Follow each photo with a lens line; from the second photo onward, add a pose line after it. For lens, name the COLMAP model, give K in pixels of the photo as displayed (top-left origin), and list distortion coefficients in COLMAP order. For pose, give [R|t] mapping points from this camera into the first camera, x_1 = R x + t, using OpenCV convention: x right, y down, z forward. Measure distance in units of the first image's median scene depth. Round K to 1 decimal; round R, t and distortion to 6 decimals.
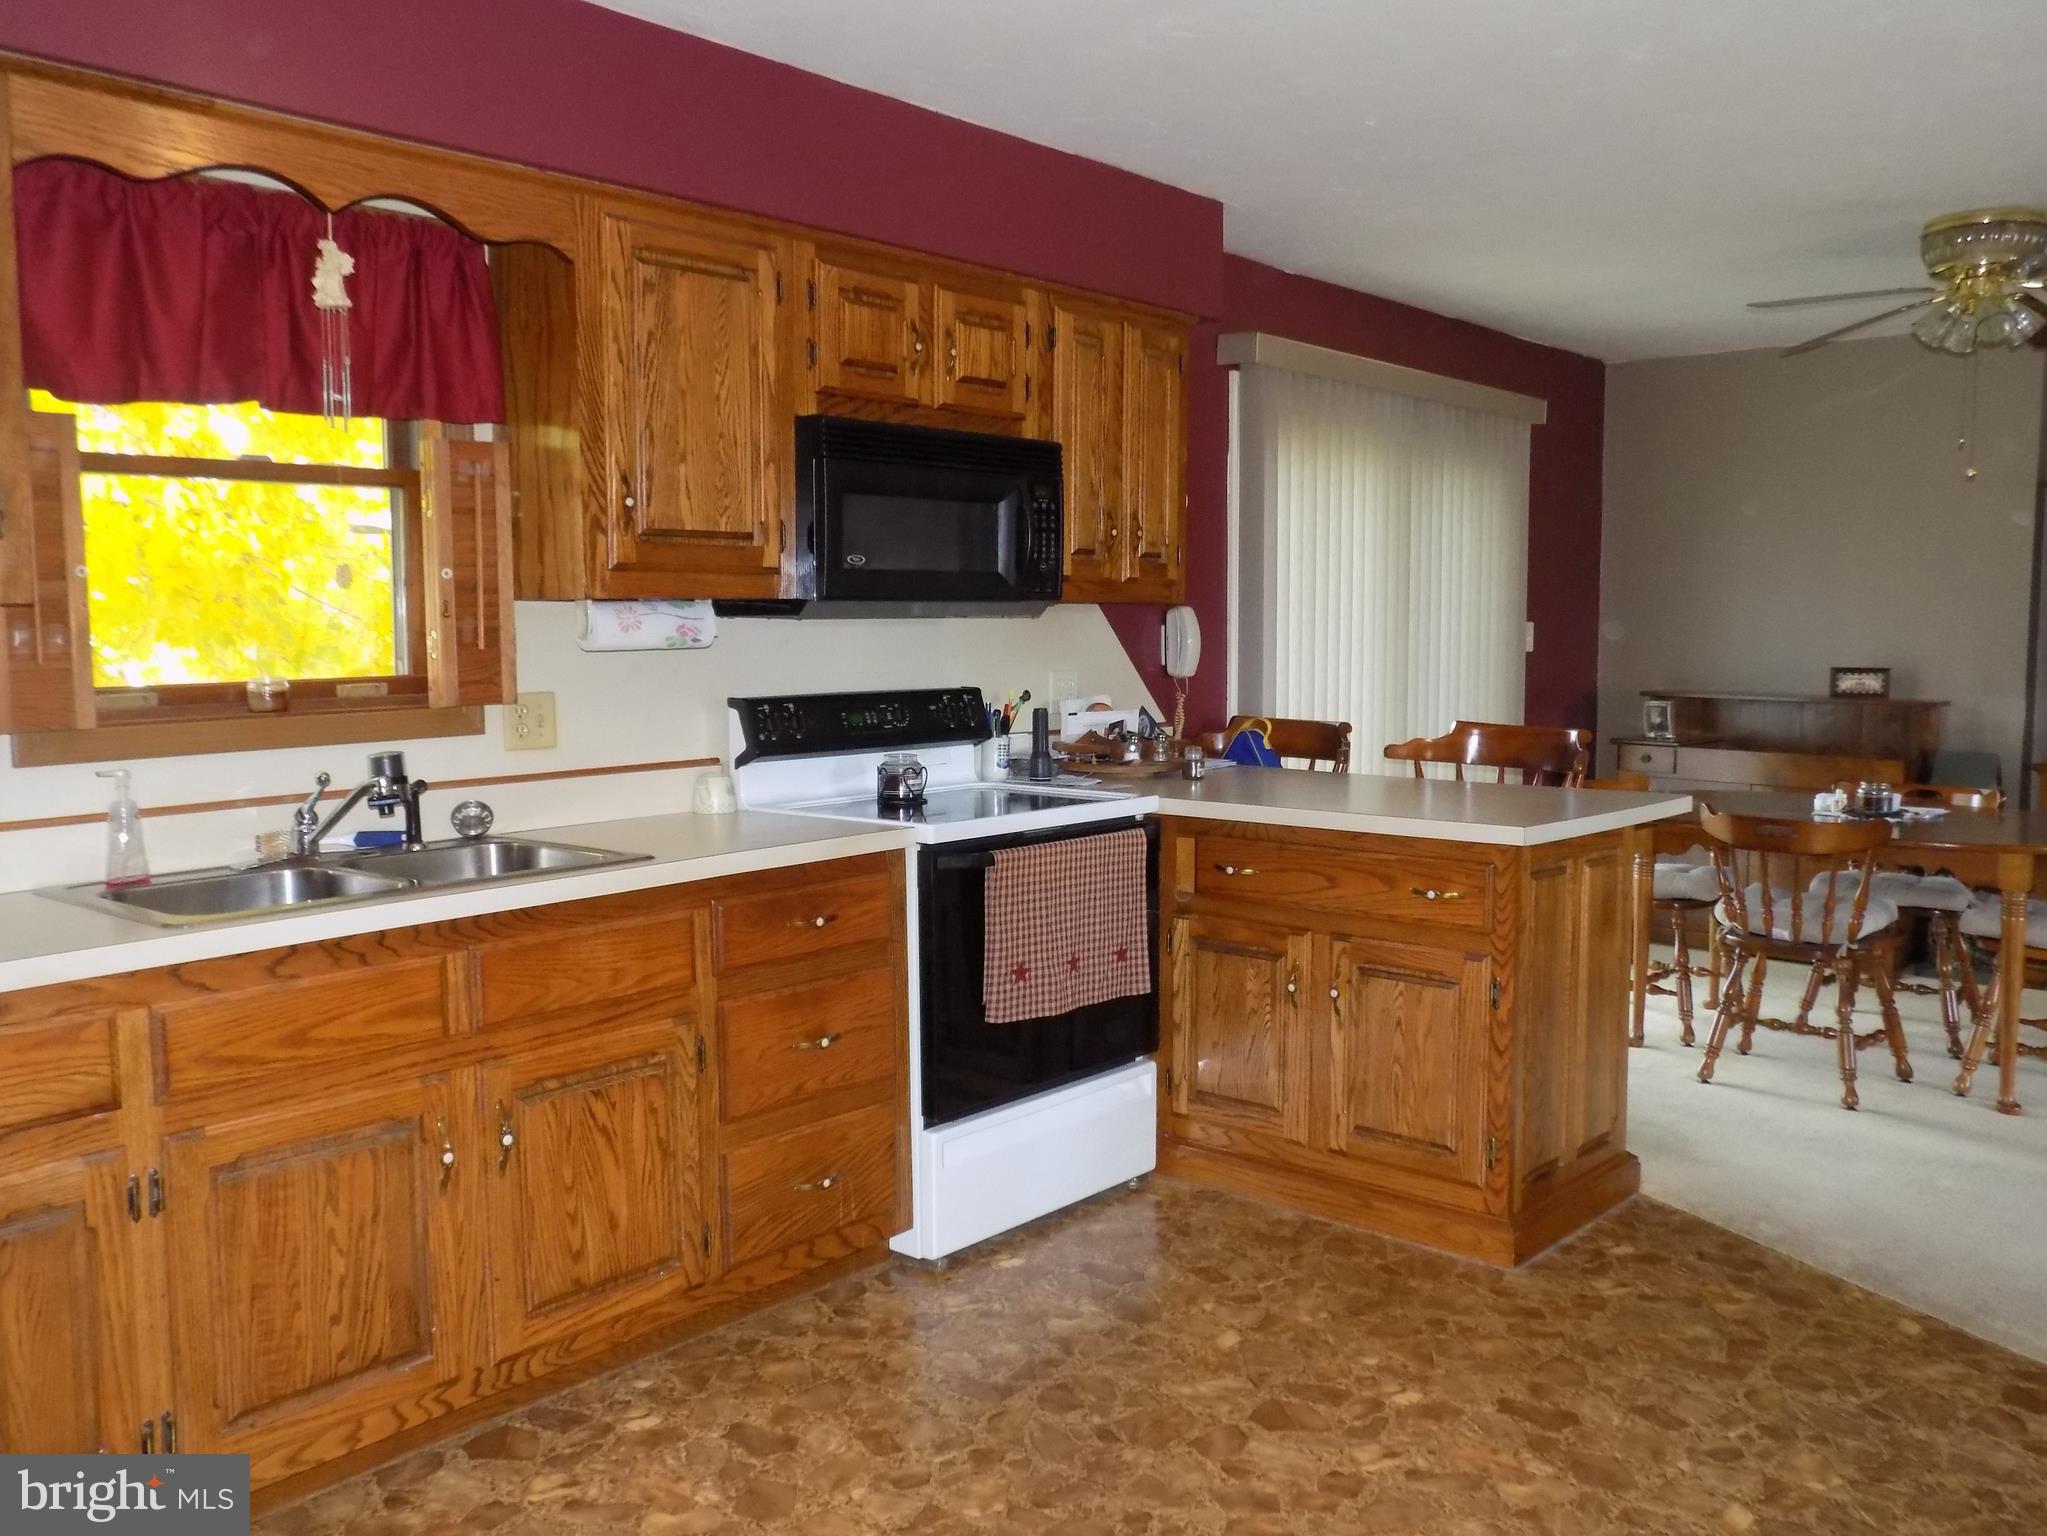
lens RADIAL K [[1619.5, 0, 1023.5], [0, 1619.5, 768.0], [0, 0, 1]] dist [-0.031424, 0.047287]
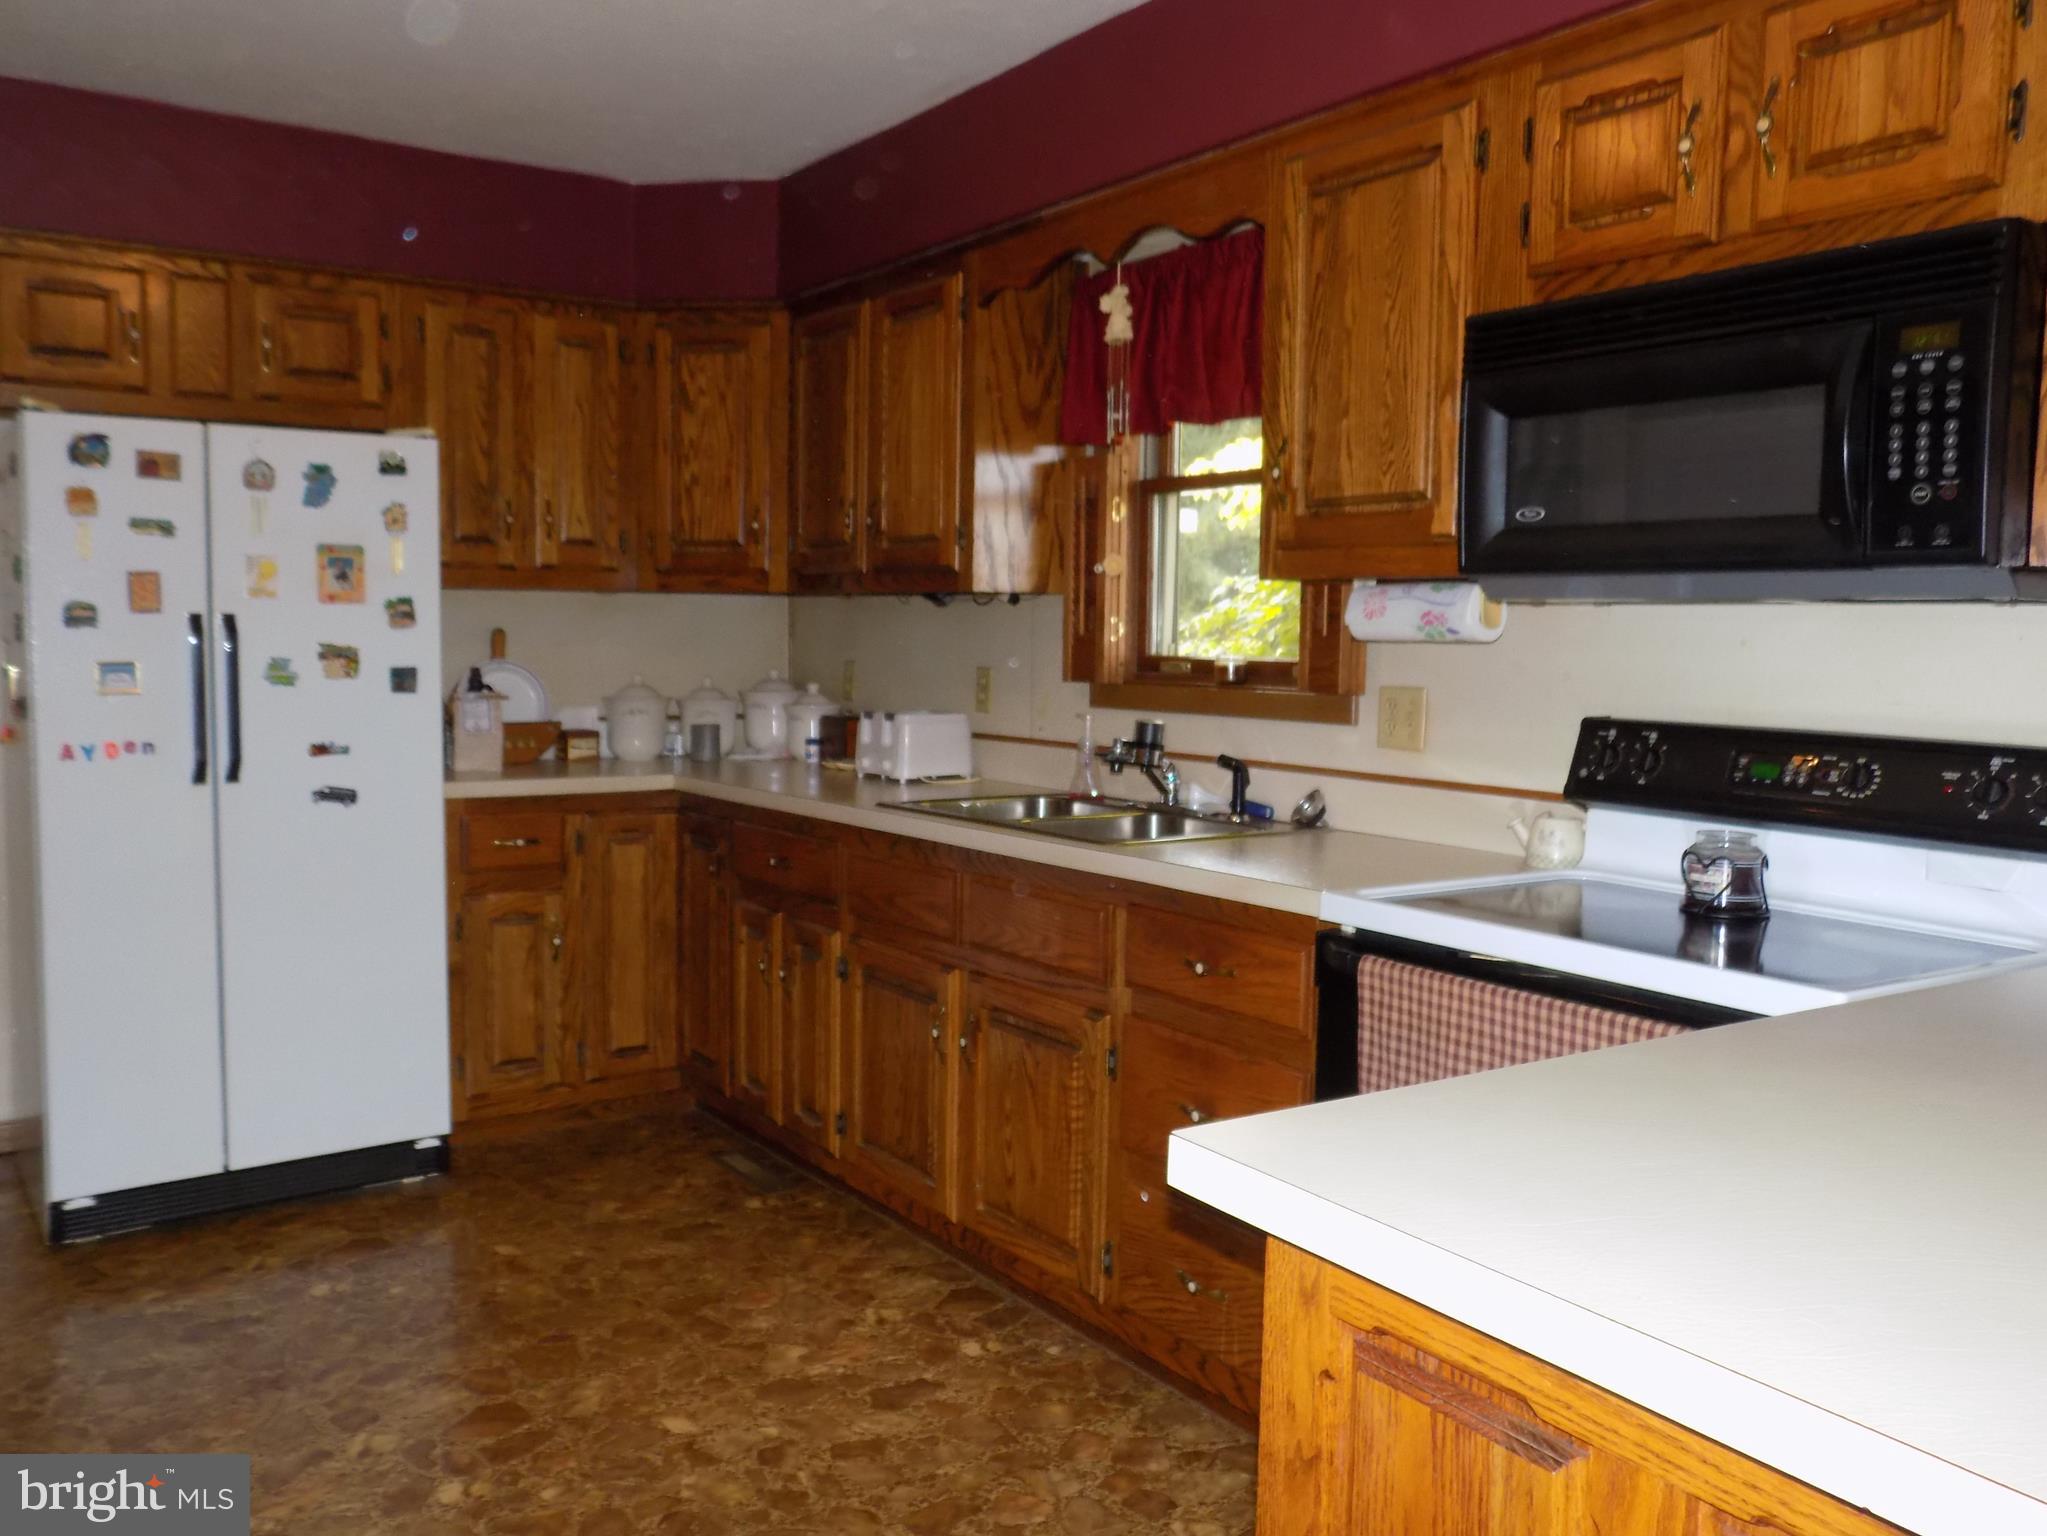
lens RADIAL K [[1619.5, 0, 1023.5], [0, 1619.5, 768.0], [0, 0, 1]] dist [-0.031424, 0.047287]
pose [[-0.210017, 0.084923, -0.974003, 0.665712], [-0.106385, 0.988320, 0.109110, -0.082974], [0.971892, 0.126535, -0.198530, 1.036221]]
